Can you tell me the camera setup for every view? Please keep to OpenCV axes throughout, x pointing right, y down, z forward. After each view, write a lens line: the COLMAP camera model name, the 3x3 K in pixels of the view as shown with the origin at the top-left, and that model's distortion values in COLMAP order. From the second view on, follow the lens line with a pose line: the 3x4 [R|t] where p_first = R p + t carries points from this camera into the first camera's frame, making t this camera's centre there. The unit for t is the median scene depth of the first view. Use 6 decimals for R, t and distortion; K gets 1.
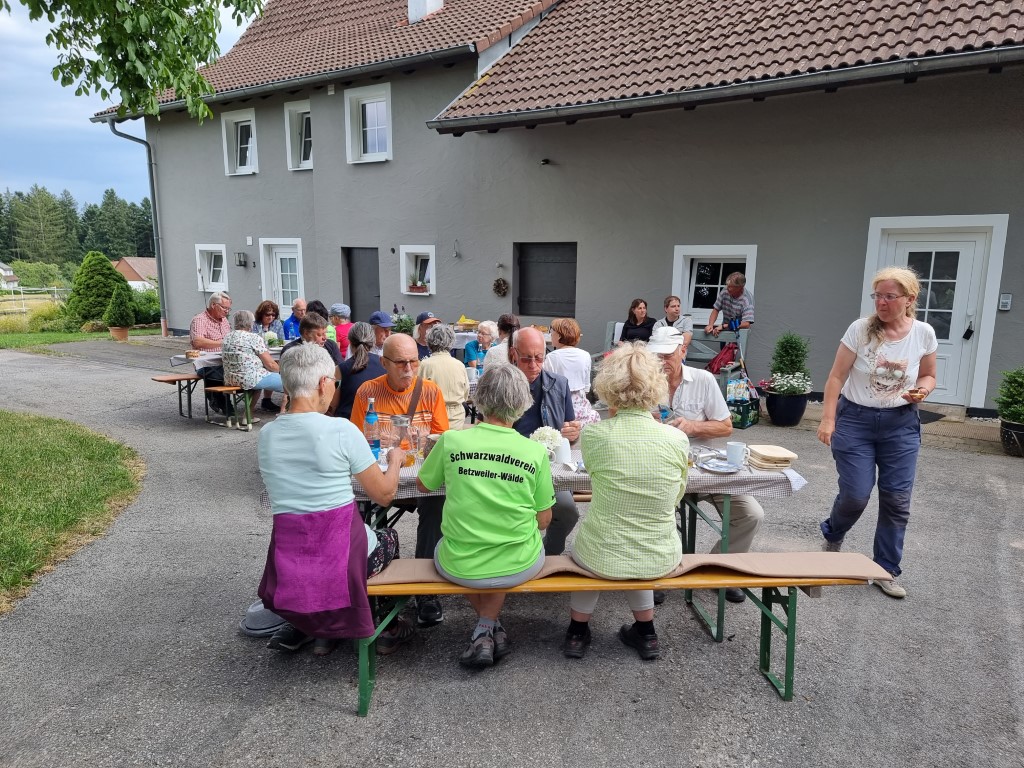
lens RADIAL K [[706.3, 0, 506.3], [0, 706.3, 385.6], [0, 0, 1]] dist [0.042174, -0.027460]
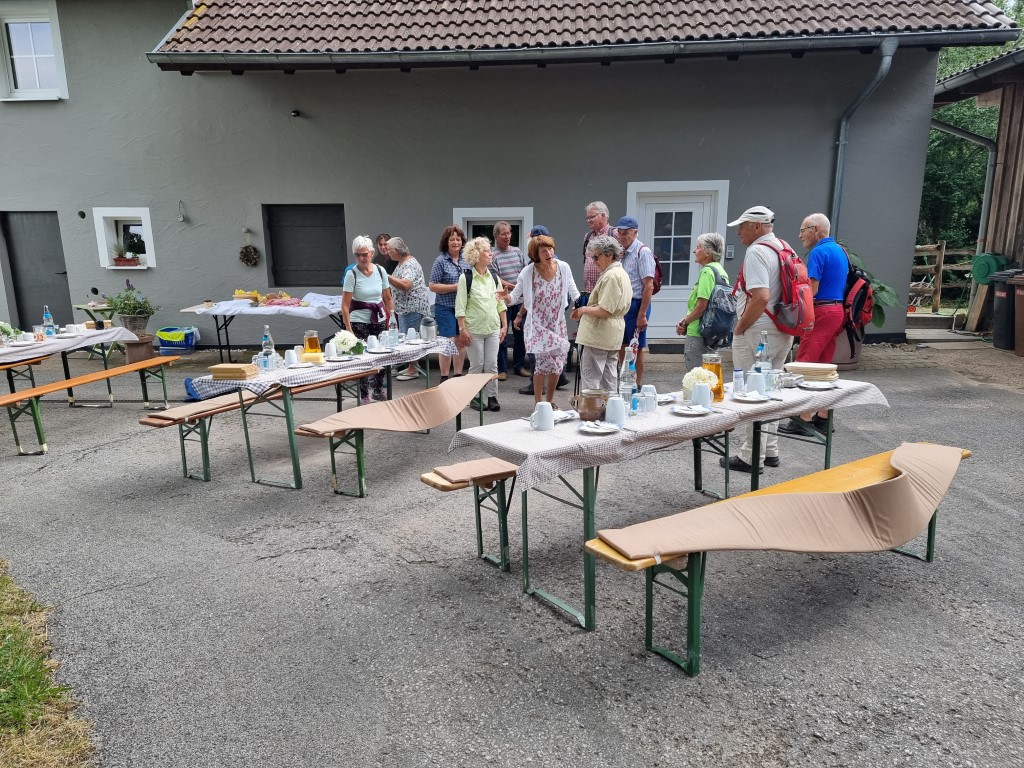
lens RADIAL K [[706.3, 0, 511.4], [0, 706.3, 384.9], [0, 0, 1]] dist [0.042174, -0.027460]
pose [[0.870619, -0.119145, 0.477313, -0.172703], [0.101087, 0.992852, 0.063448, -0.002778], [-0.481461, -0.006989, 0.876440, 0.069136]]
